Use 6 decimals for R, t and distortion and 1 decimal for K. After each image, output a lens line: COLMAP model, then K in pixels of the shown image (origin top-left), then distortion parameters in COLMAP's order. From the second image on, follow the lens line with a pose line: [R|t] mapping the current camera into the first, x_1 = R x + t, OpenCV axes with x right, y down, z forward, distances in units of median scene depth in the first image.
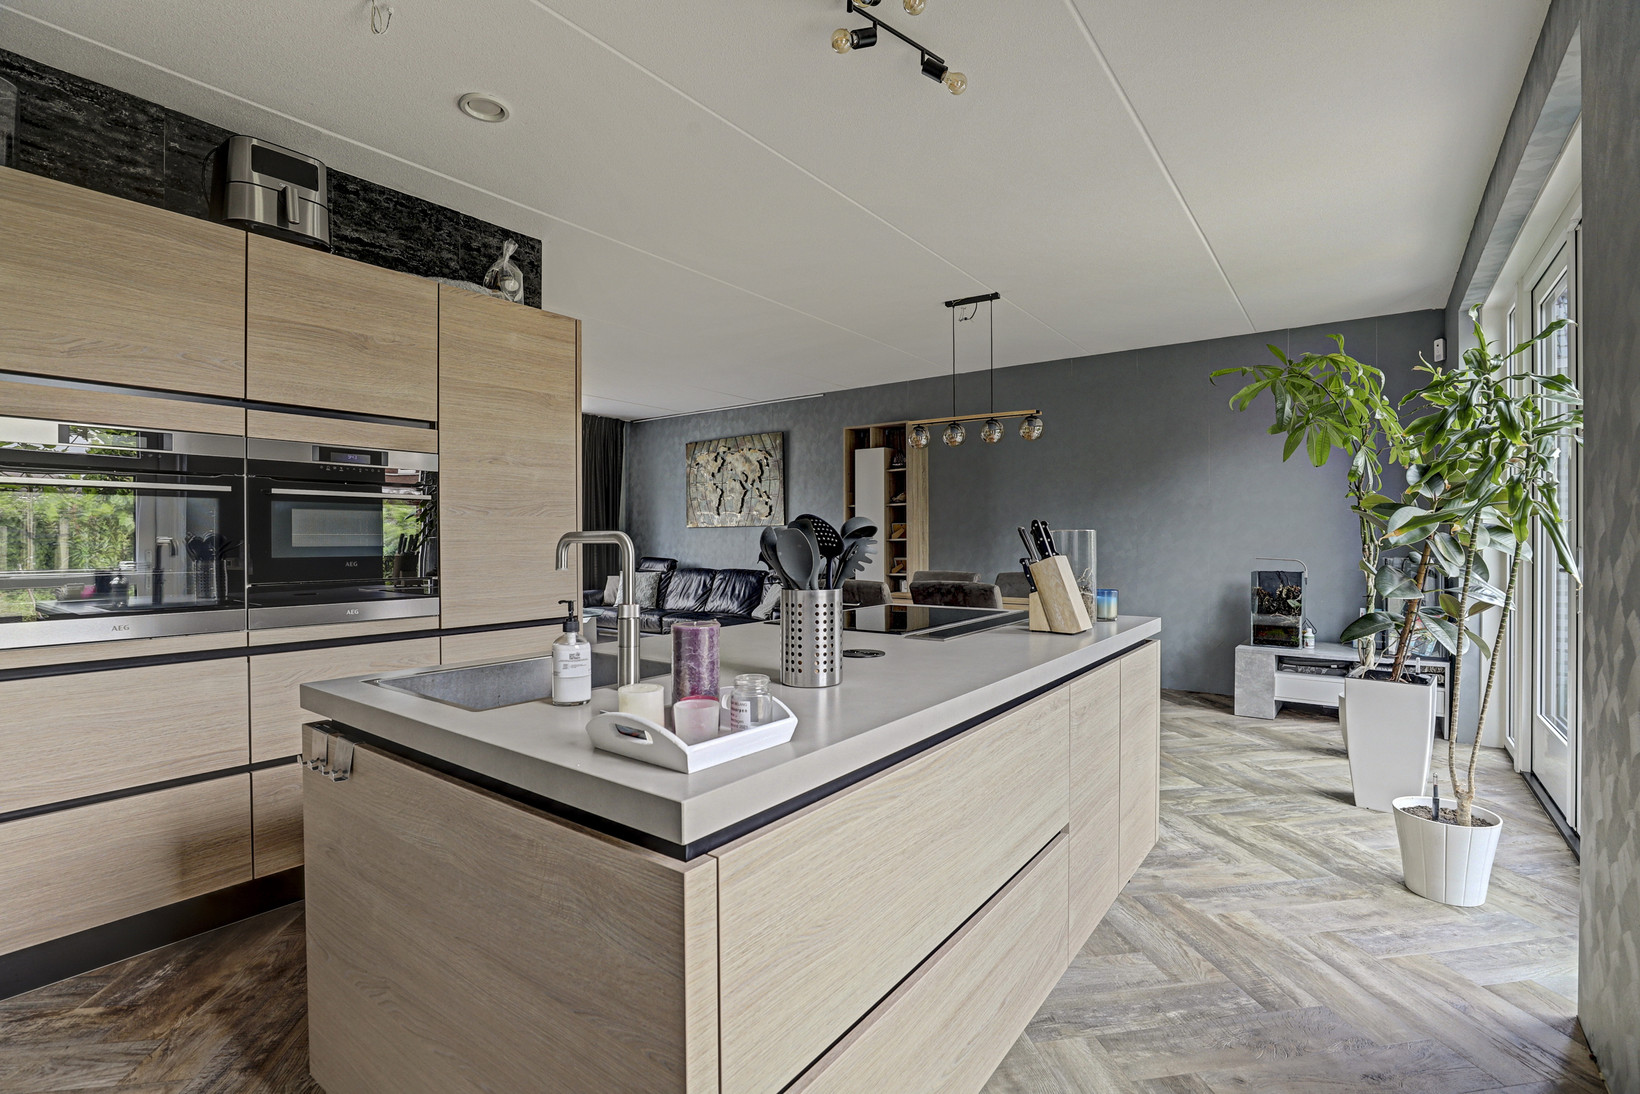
lens RADIAL K [[761.3, 0, 819.9], [0, 761.3, 530.0], [0, 0, 1]] dist [-0.042731, 0.013955]
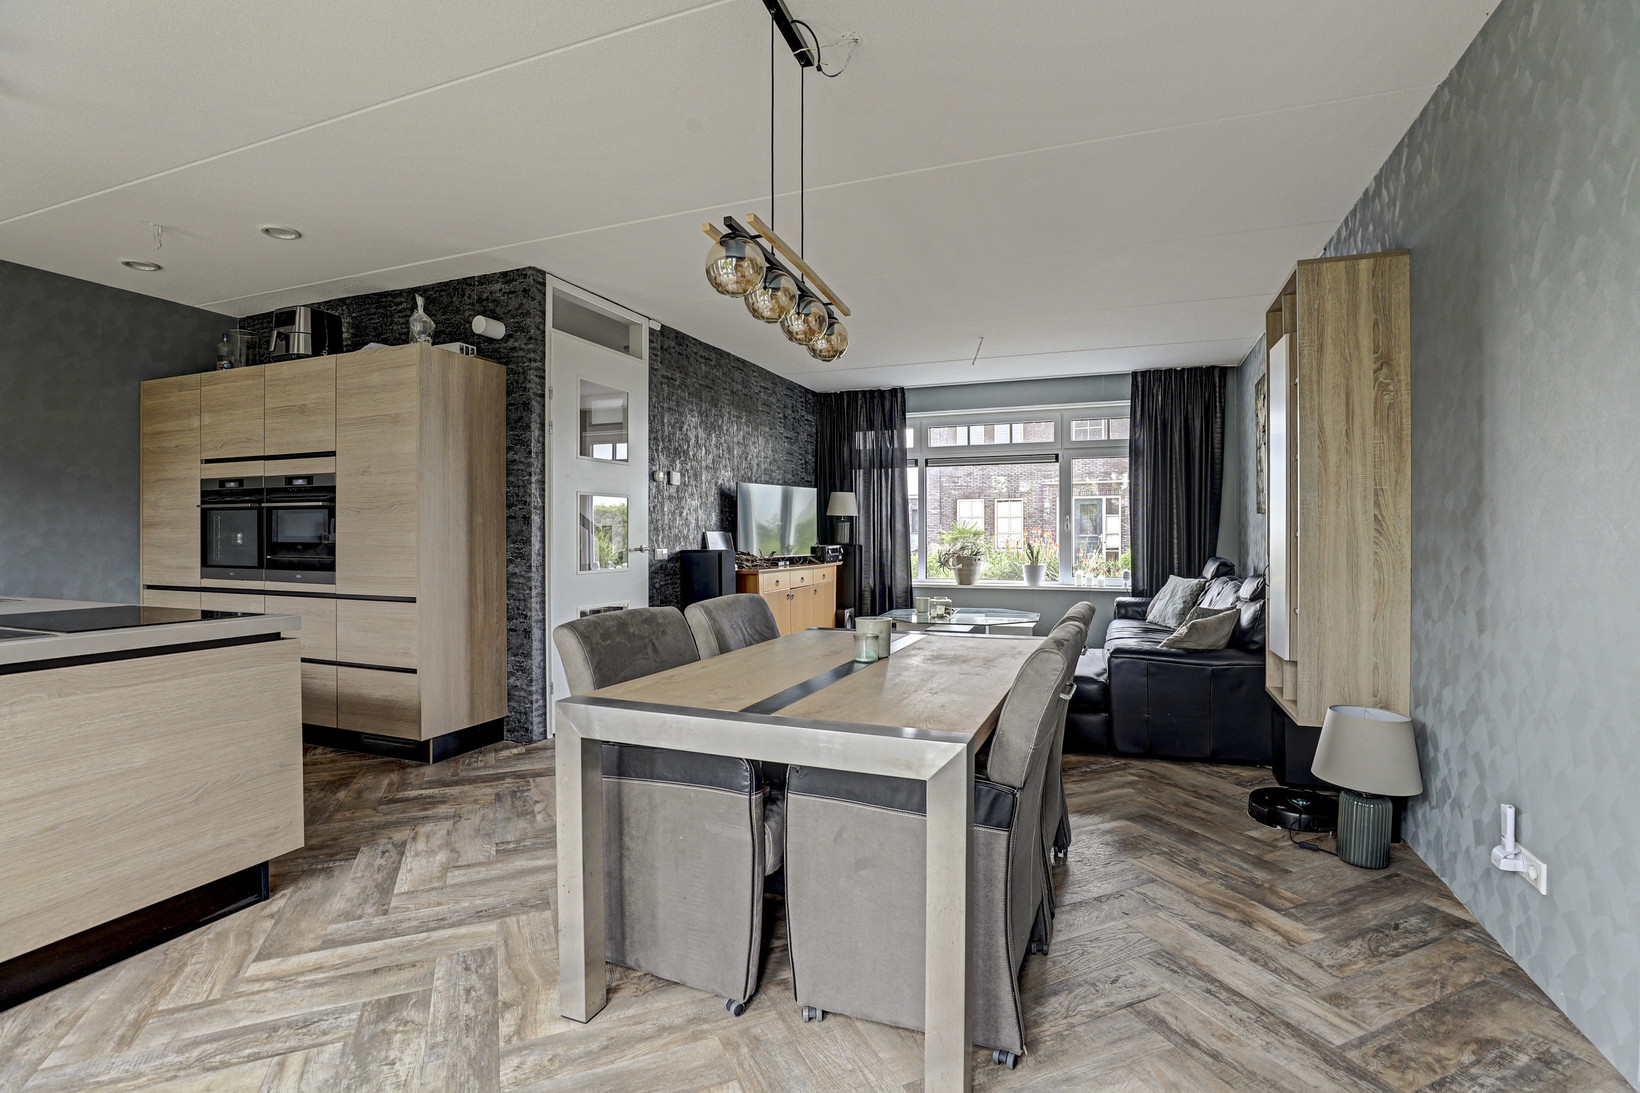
lens RADIAL K [[761.3, 0, 819.9], [0, 761.3, 529.5], [0, 0, 1]] dist [-0.042731, 0.013955]
pose [[0.263328, -0.003497, -0.964700, 0.377910], [0.011708, 0.999931, -0.000429, 0.006459], [0.964635, -0.011182, 0.263351, 0.508752]]
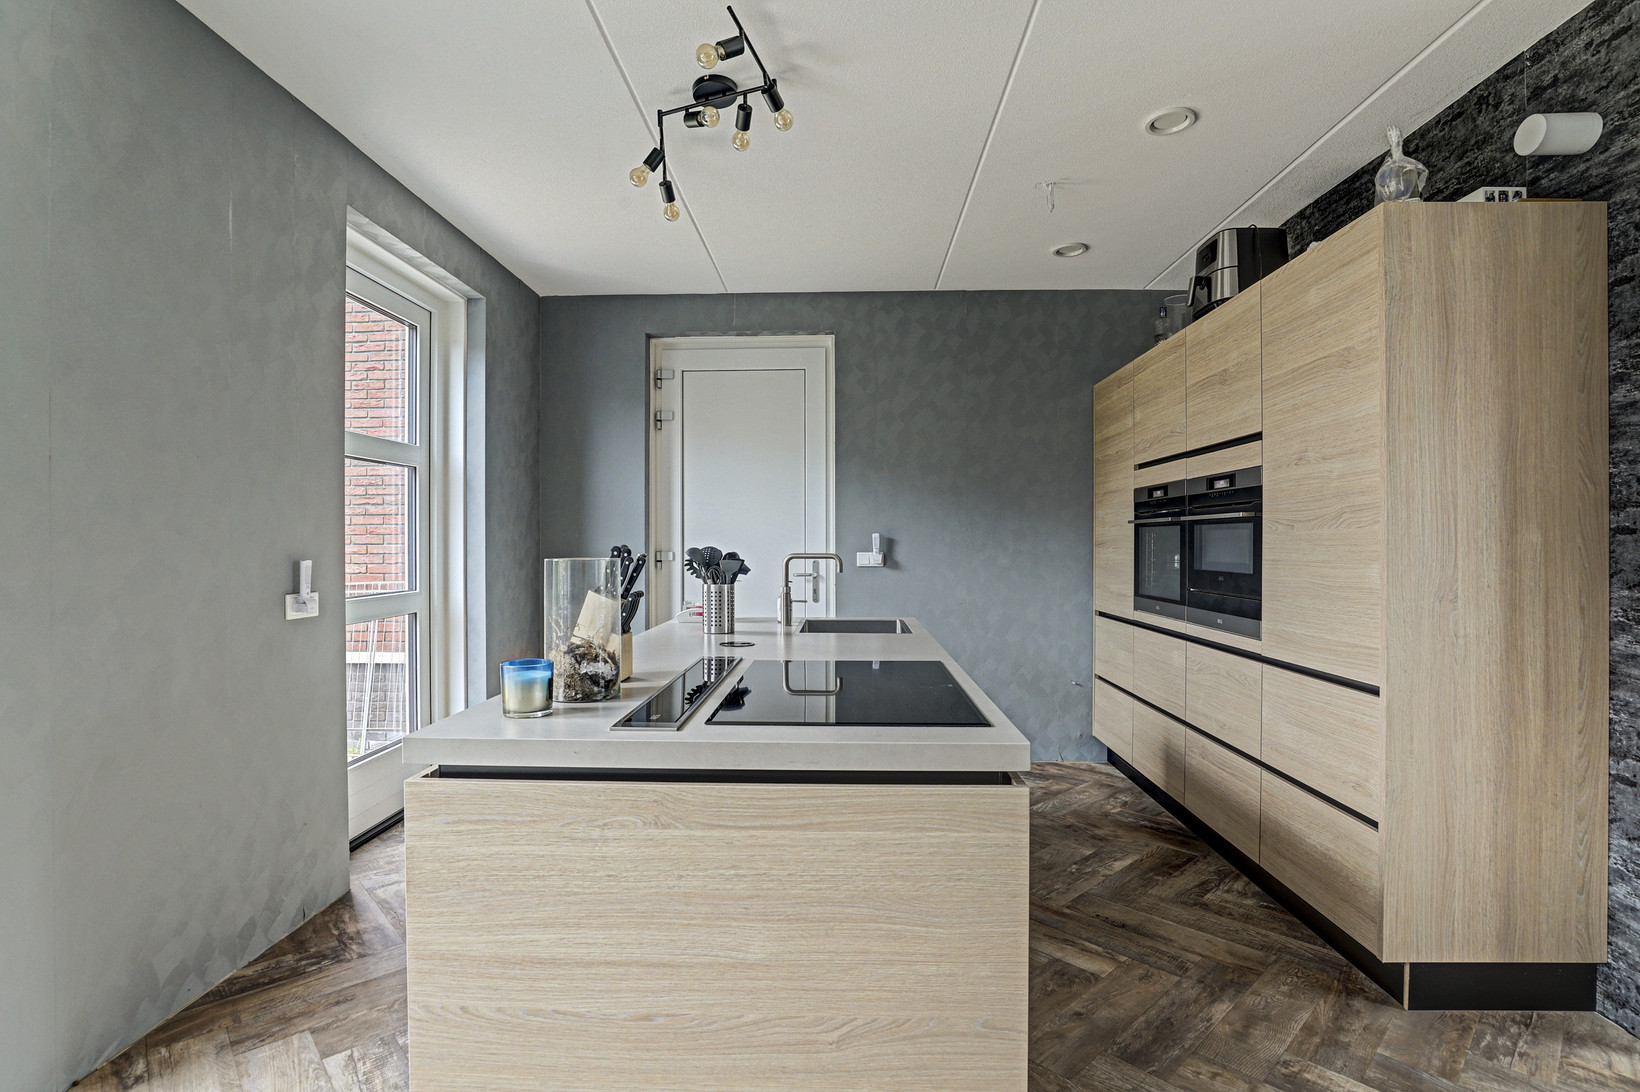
lens RADIAL K [[782.4, 0, 819.5], [0, 782.4, 547.3], [0, 0, 1]] dist [-0.045336, 0.014094]
pose [[-0.821684, 0.006208, -0.569909, 0.160541], [0.009565, 0.999950, -0.002898, -0.001106], [0.569863, -0.007833, -0.821703, 0.491894]]
